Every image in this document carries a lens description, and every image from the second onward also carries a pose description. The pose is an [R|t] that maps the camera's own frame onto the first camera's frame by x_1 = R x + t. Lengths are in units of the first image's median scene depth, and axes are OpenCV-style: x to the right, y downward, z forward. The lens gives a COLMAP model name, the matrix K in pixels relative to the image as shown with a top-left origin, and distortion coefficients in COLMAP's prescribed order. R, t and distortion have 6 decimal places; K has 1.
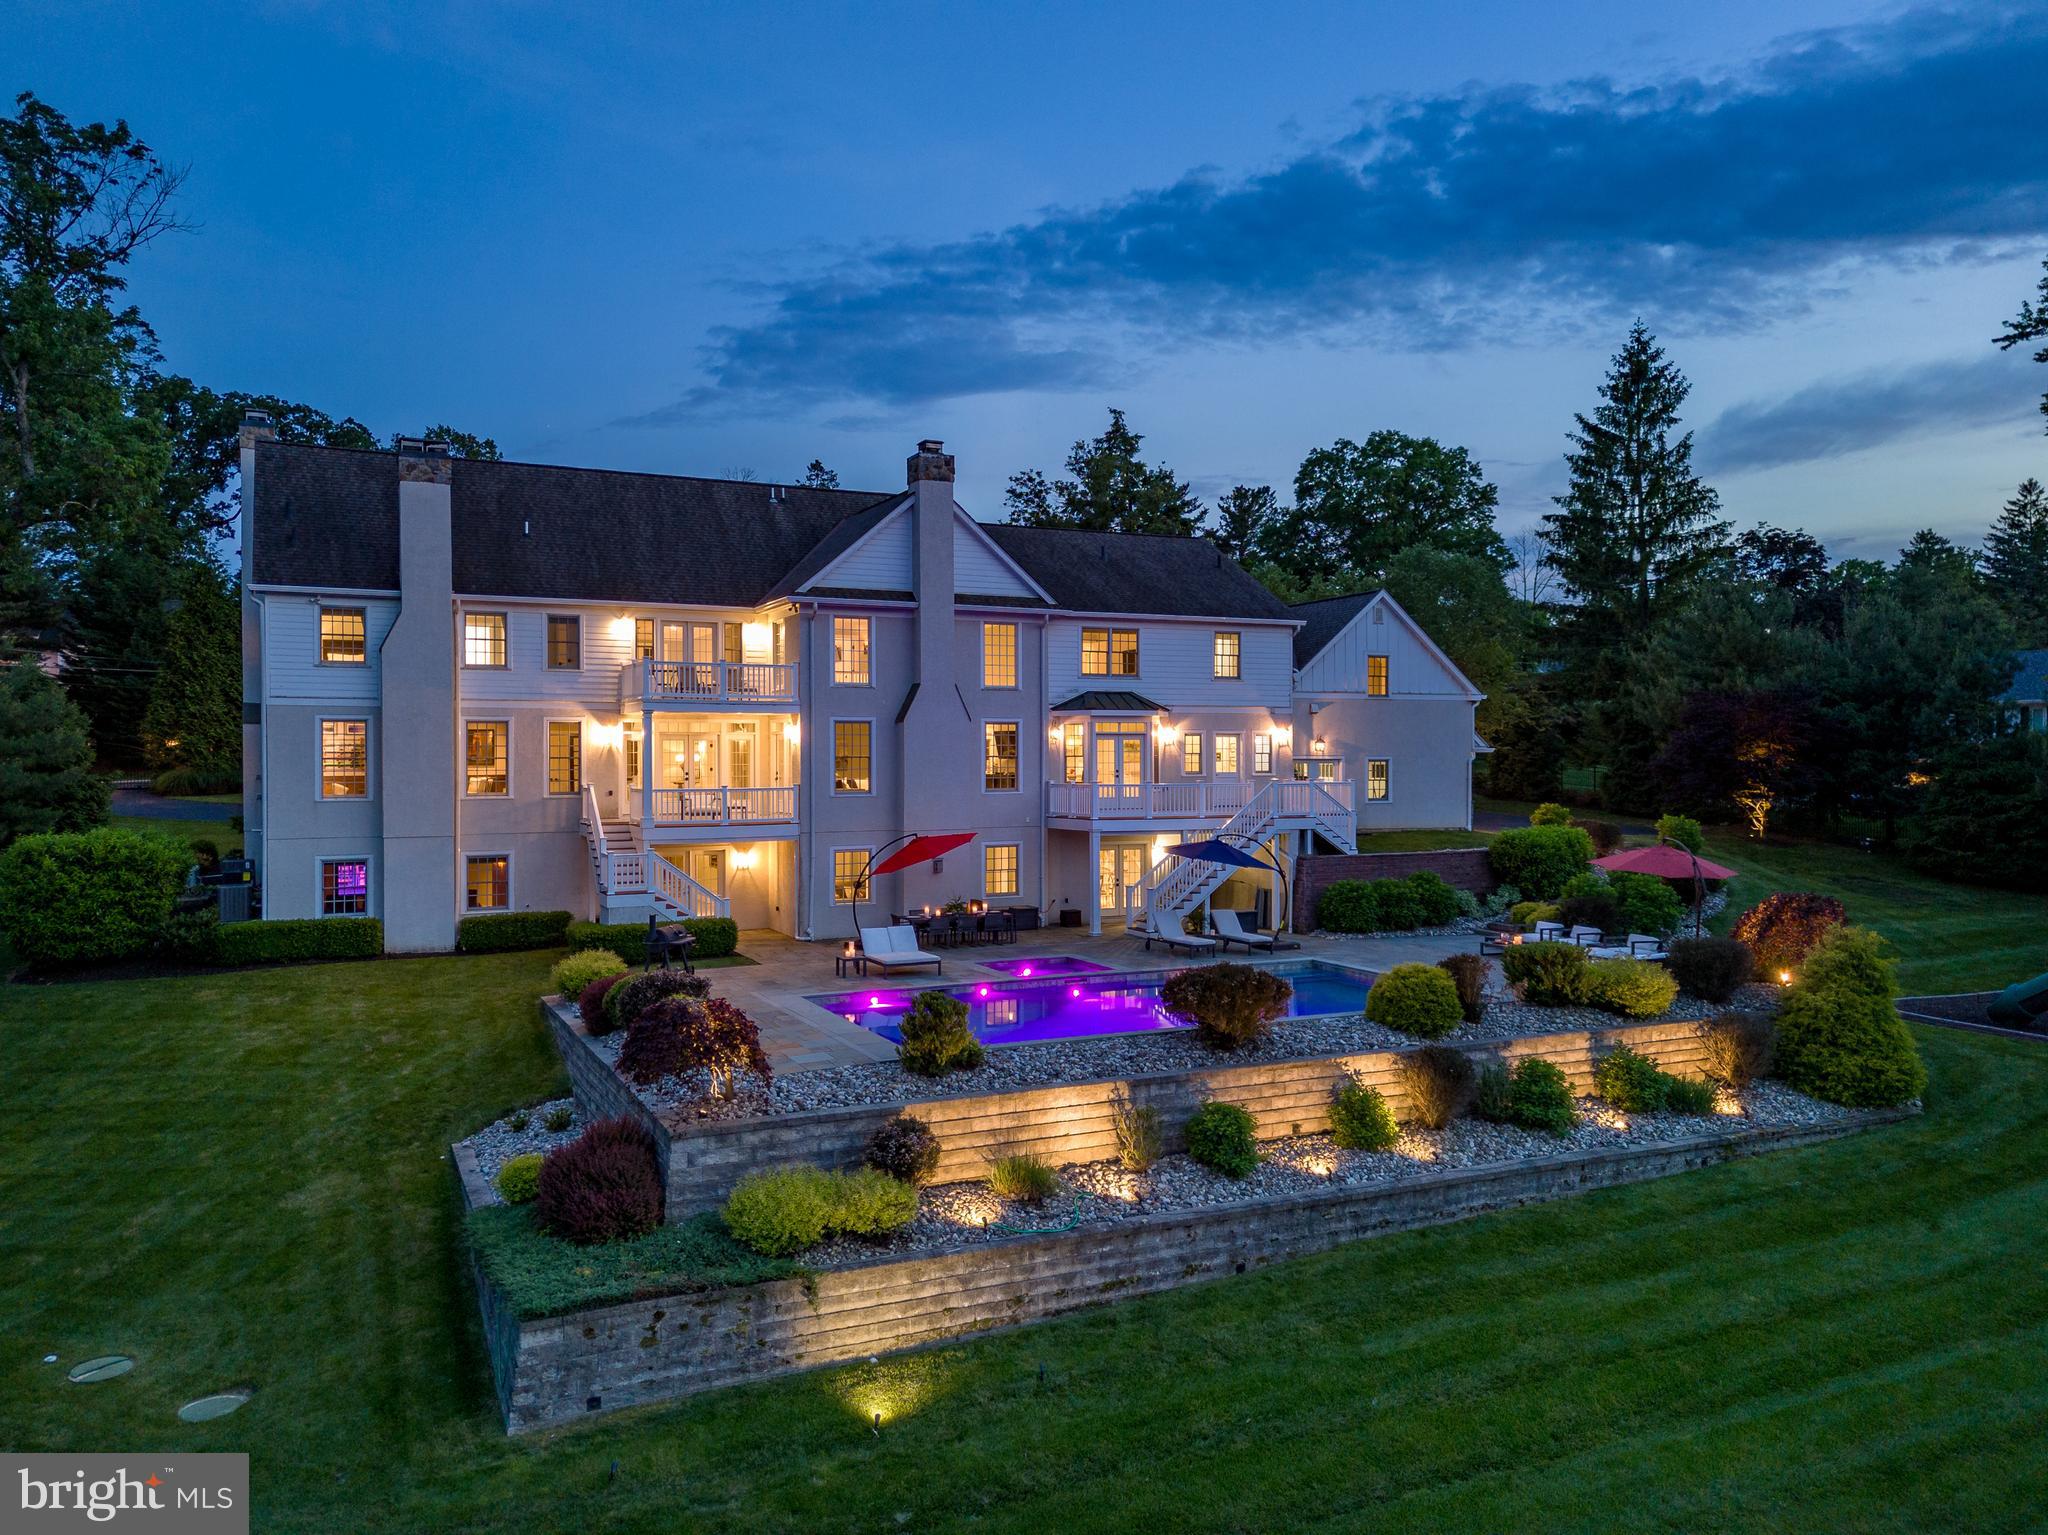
lens RADIAL K [[1457.6, 0, 1028.8], [0, 1457.6, 758.0], [0, 0, 1]] dist [0.101984, -0.086806]
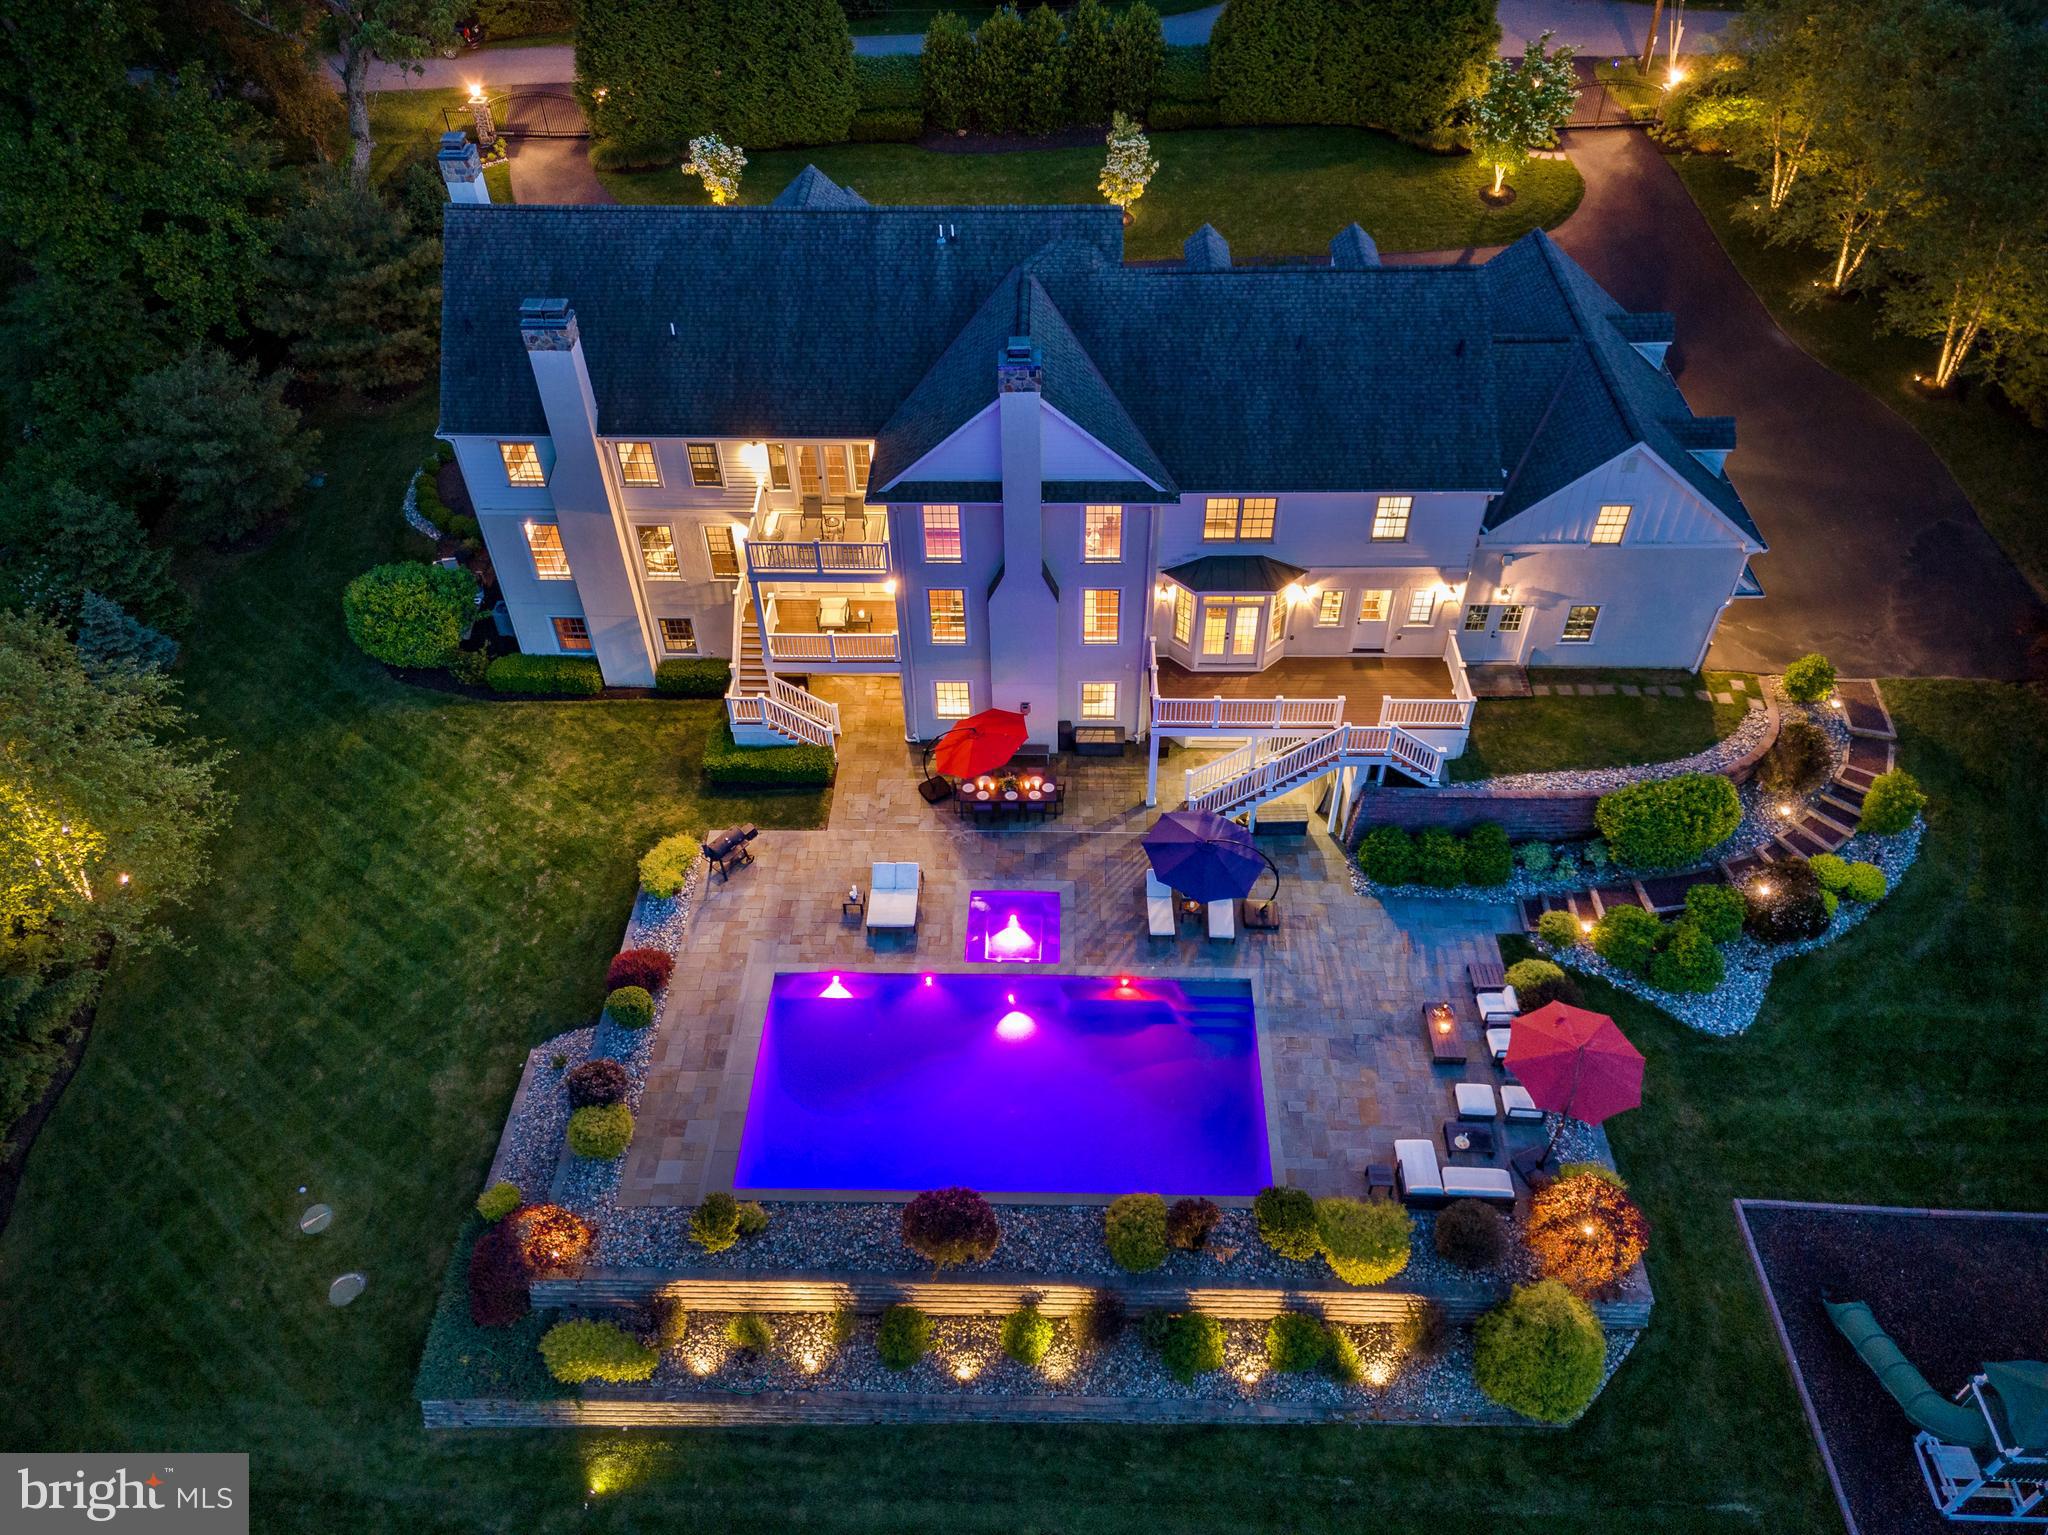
lens RADIAL K [[1457.6, 0, 1028.8], [0, 1457.6, 758.0], [0, 0, 1]] dist [0.101984, -0.086806]
pose [[0.893194, 0.299819, -0.335132, 0.305882], [0.008685, 0.733639, 0.679483, -0.618499], [0.449588, -0.609821, 0.652678, 0.258274]]
